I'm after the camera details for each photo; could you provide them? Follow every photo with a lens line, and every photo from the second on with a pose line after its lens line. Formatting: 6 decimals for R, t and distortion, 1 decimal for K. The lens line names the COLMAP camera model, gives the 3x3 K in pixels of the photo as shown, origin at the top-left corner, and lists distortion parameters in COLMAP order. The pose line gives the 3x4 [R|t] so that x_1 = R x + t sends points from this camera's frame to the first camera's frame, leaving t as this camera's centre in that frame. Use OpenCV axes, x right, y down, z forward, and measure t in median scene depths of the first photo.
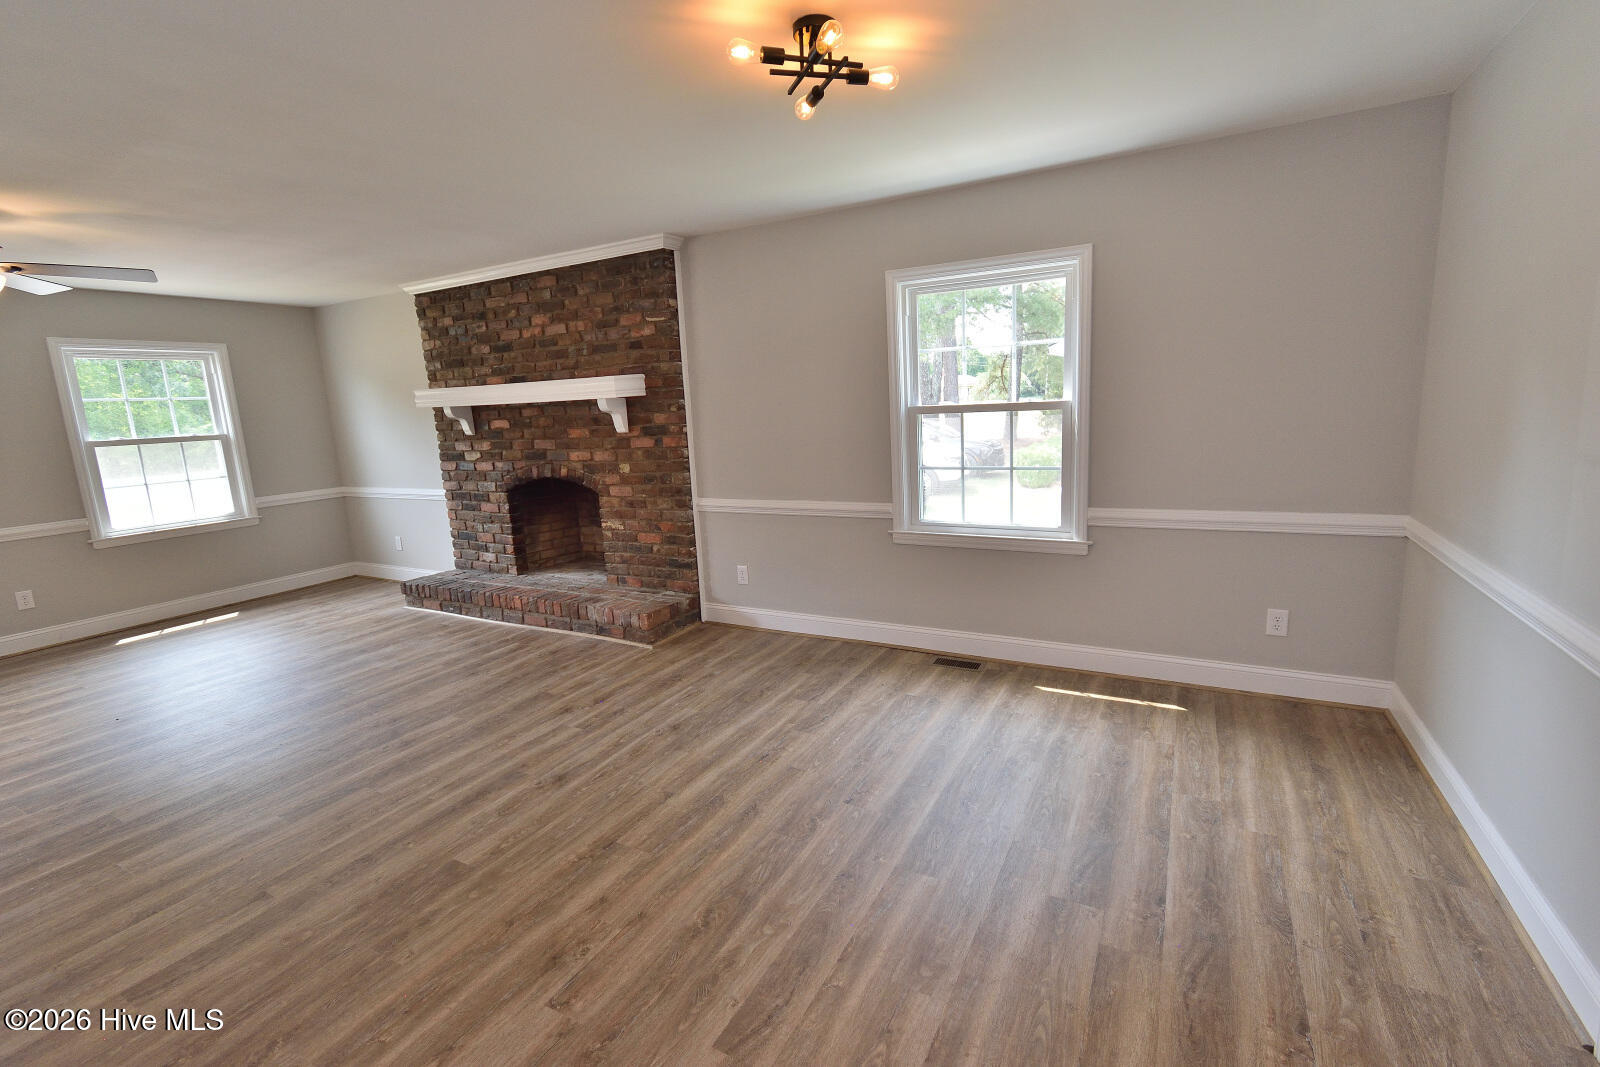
lens RADIAL K [[706.4, 0, 809.5], [0, 706.4, 526.0], [0, 0, 1]] dist [0.003697, -0.000827]
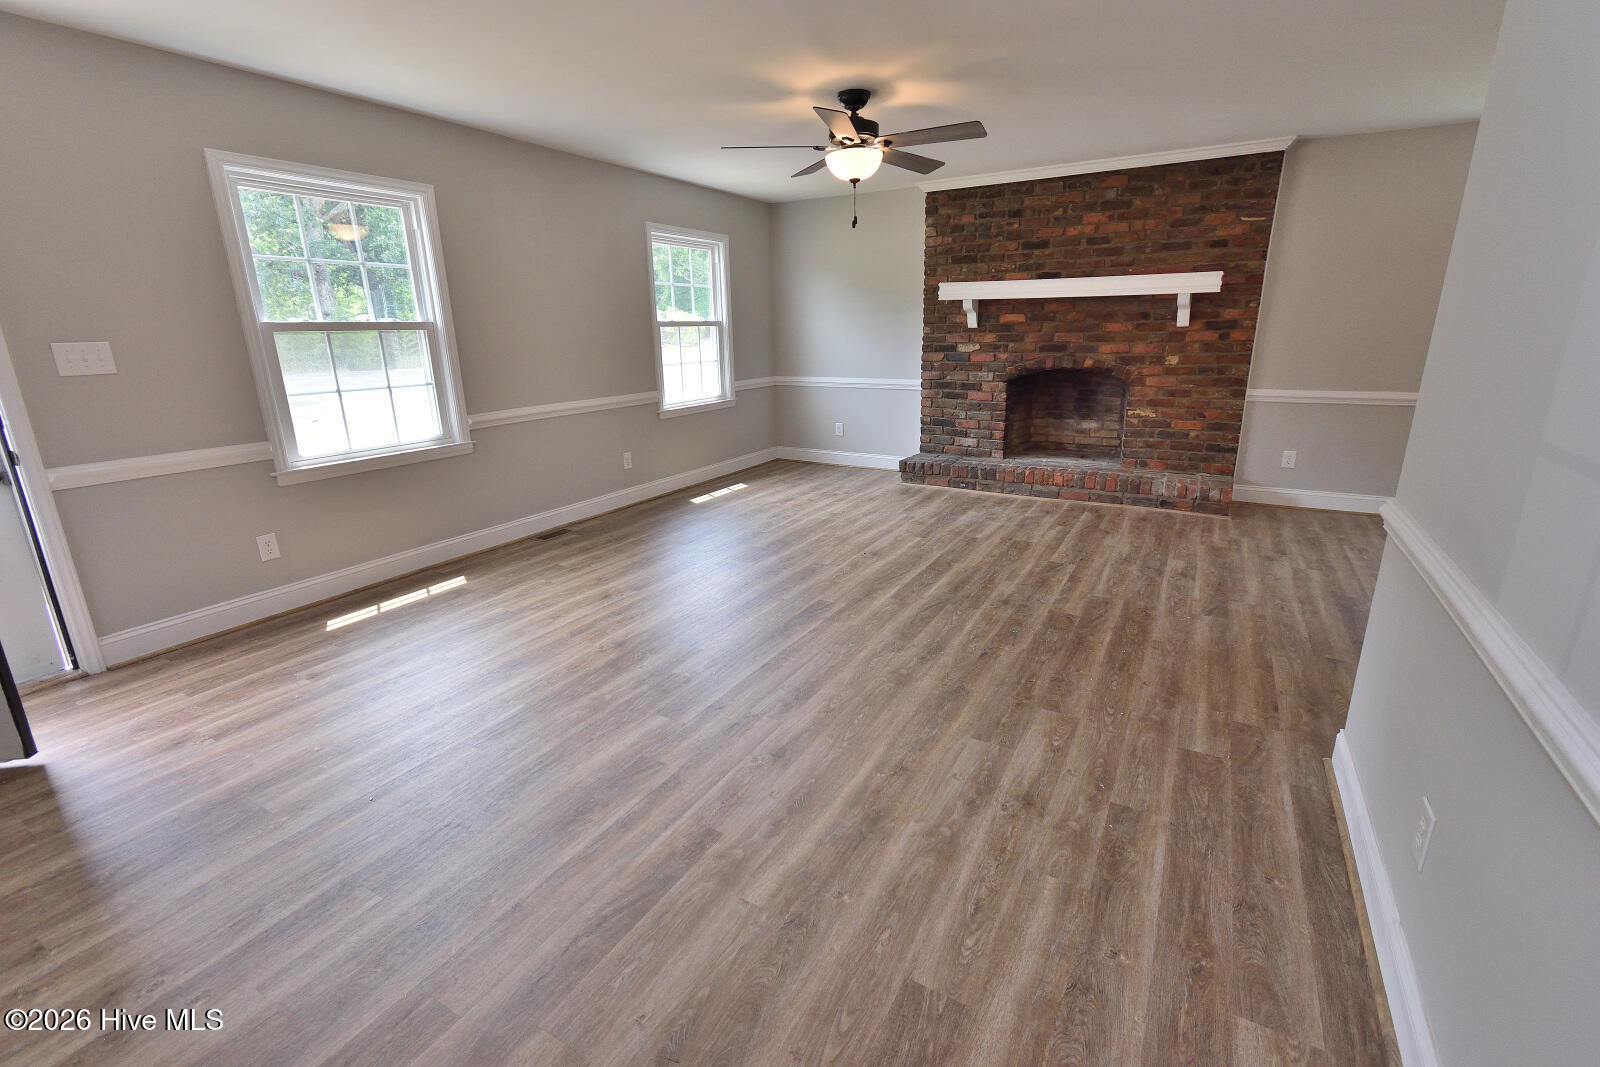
lens RADIAL K [[699.9, 0, 804.8], [0, 699.9, 528.6], [0, 0, 1]] dist [0.002395, -0.000427]
pose [[0.999033, 0.038210, -0.021755, -0.791271], [-0.035669, 0.993604, 0.107142, 0.082211], [0.025710, -0.106262, 0.994006, -0.128588]]
